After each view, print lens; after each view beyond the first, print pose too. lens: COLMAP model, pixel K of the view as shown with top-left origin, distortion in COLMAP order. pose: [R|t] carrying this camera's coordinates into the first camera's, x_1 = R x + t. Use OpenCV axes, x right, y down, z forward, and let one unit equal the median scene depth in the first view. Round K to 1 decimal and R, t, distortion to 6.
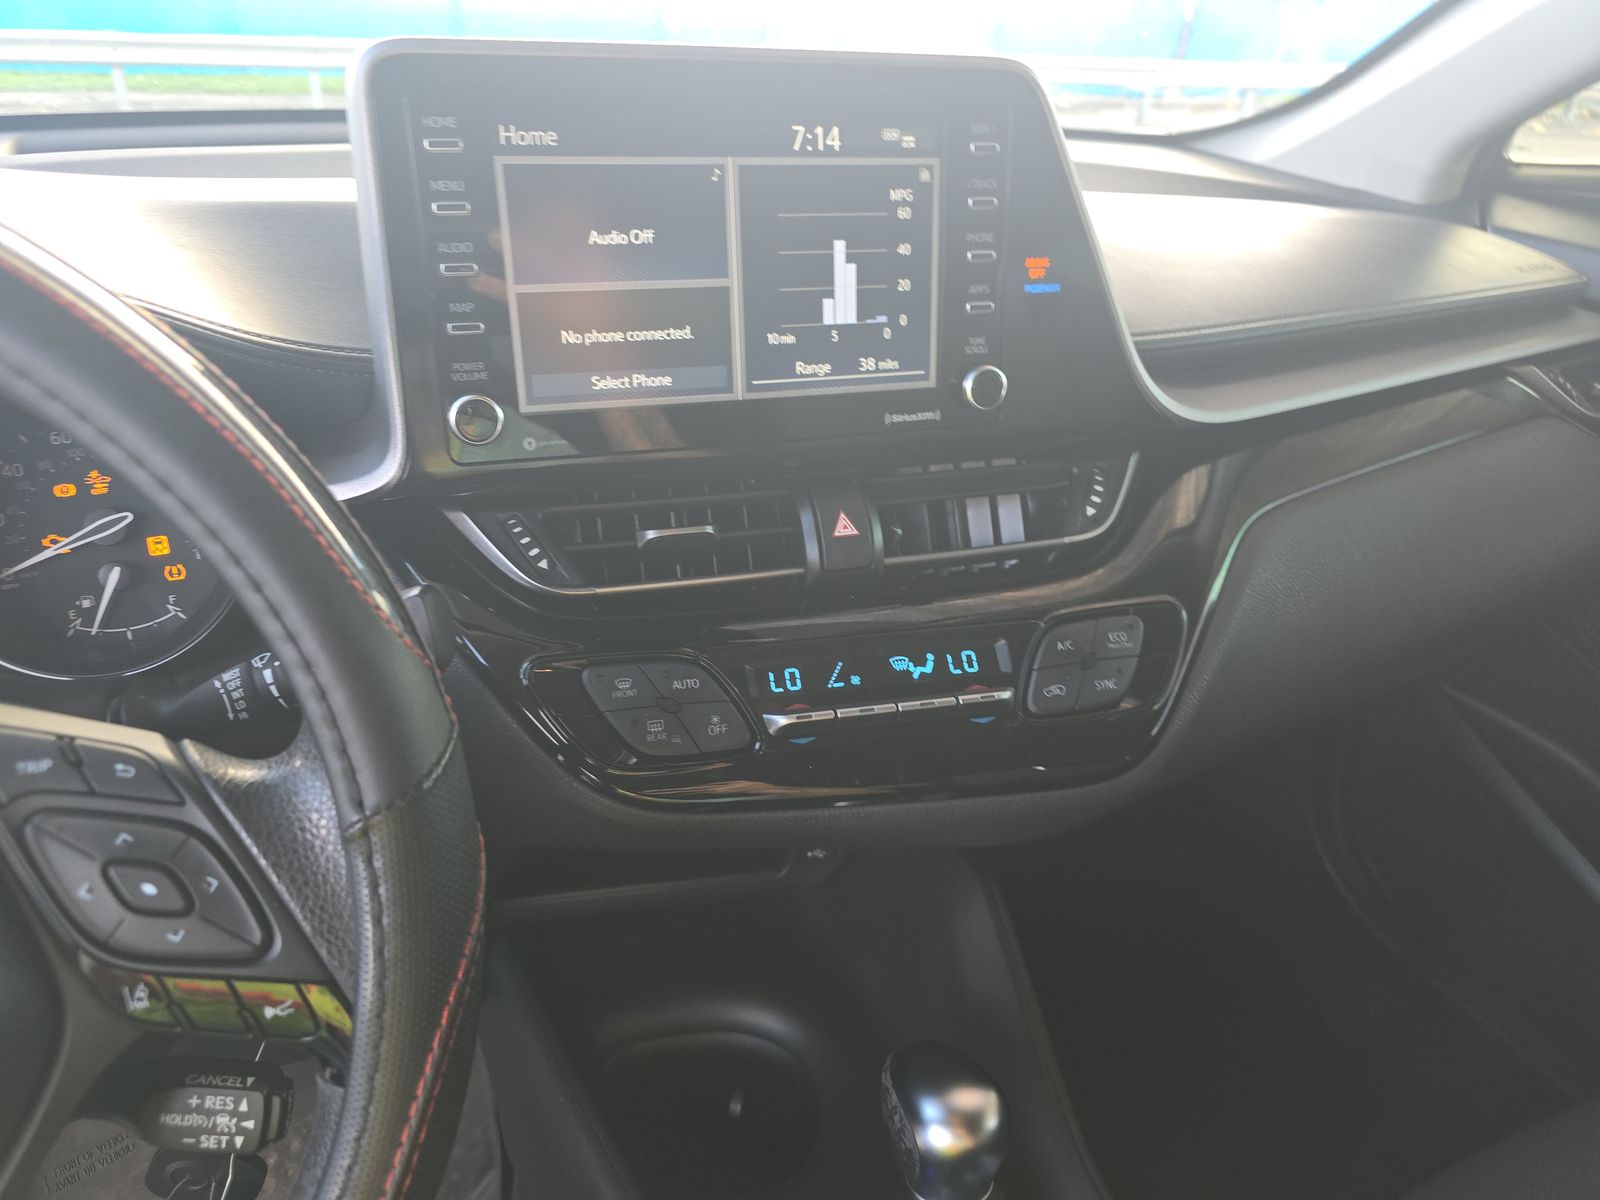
lens RADIAL K [[1078.2, 0, 809.4], [0, 1078.2, 605.3], [0, 0, 1]] dist [0.033784, -0.037903]
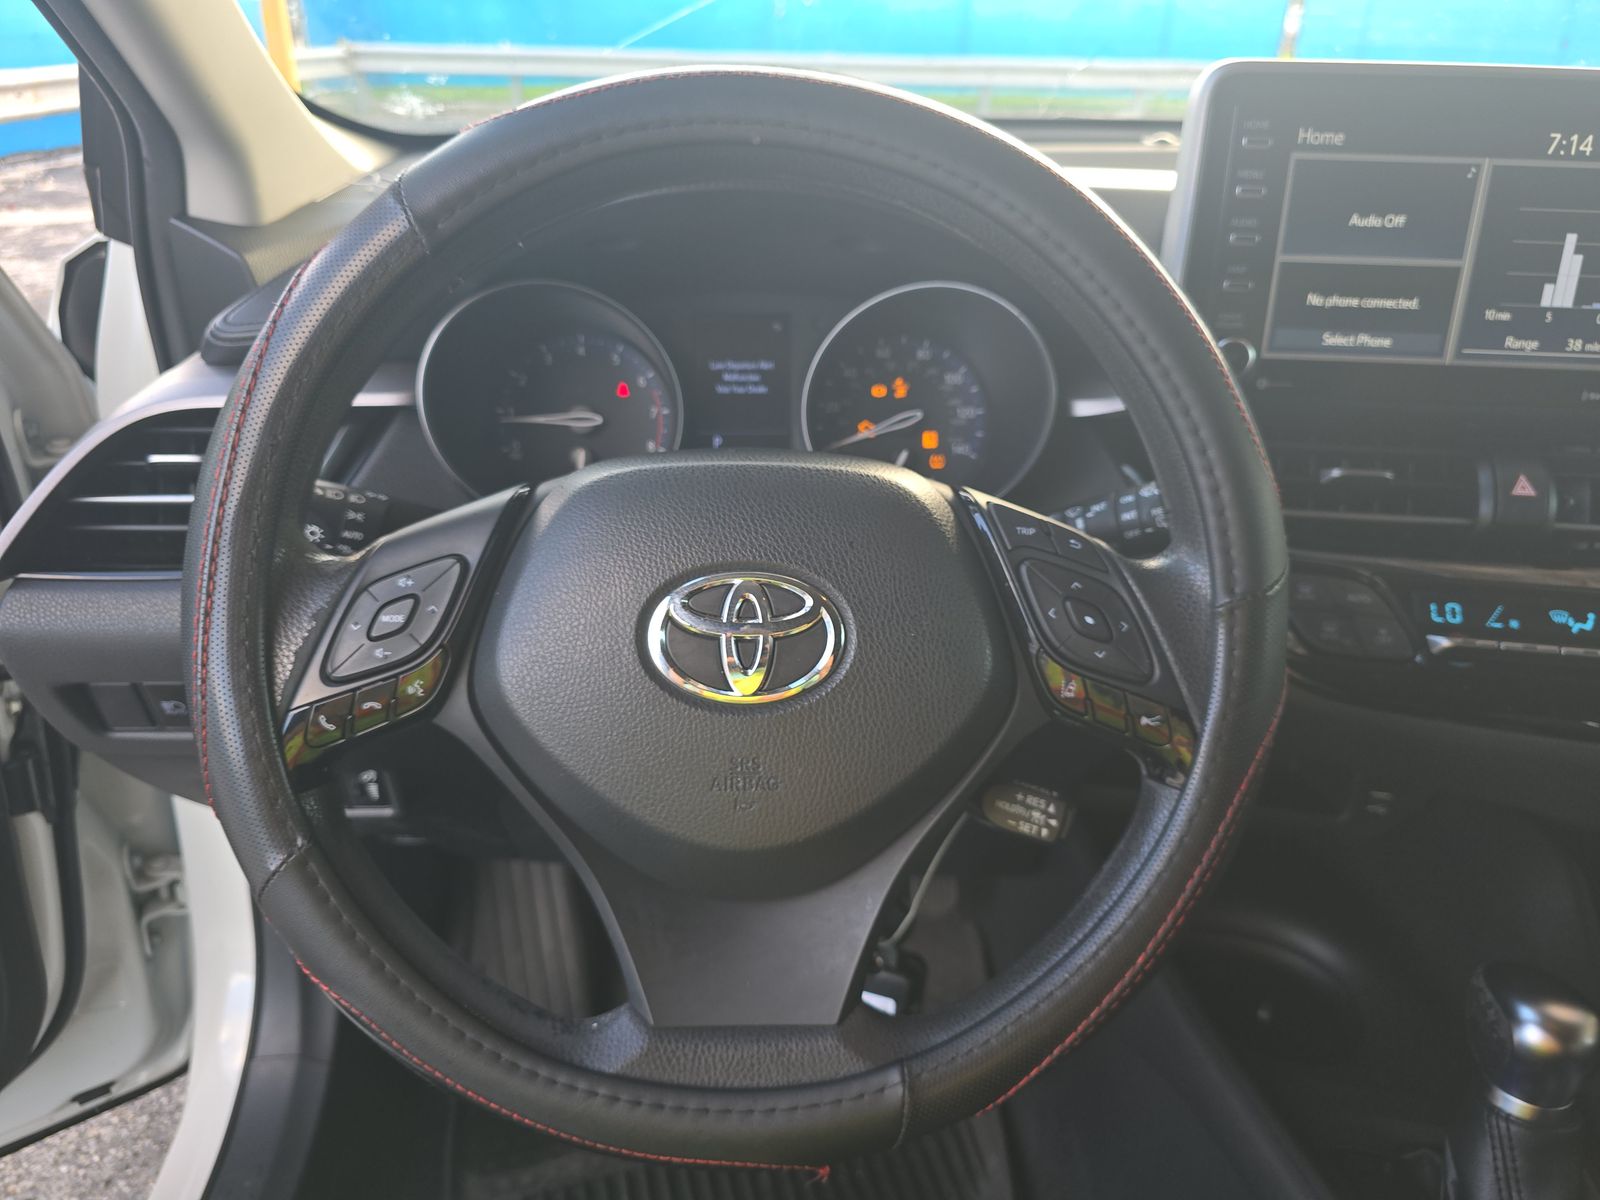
lens RADIAL K [[1089.3, 0, 822.0], [0, 1089.3, 597.6], [0, 0, 1]] dist [0.006779, -0.019611]
pose [[0.924570, 0.159593, -0.345978, -0.243401], [-0.165983, 0.986064, 0.011292, 0.155027], [0.342959, 0.046986, 0.938175, -0.315643]]
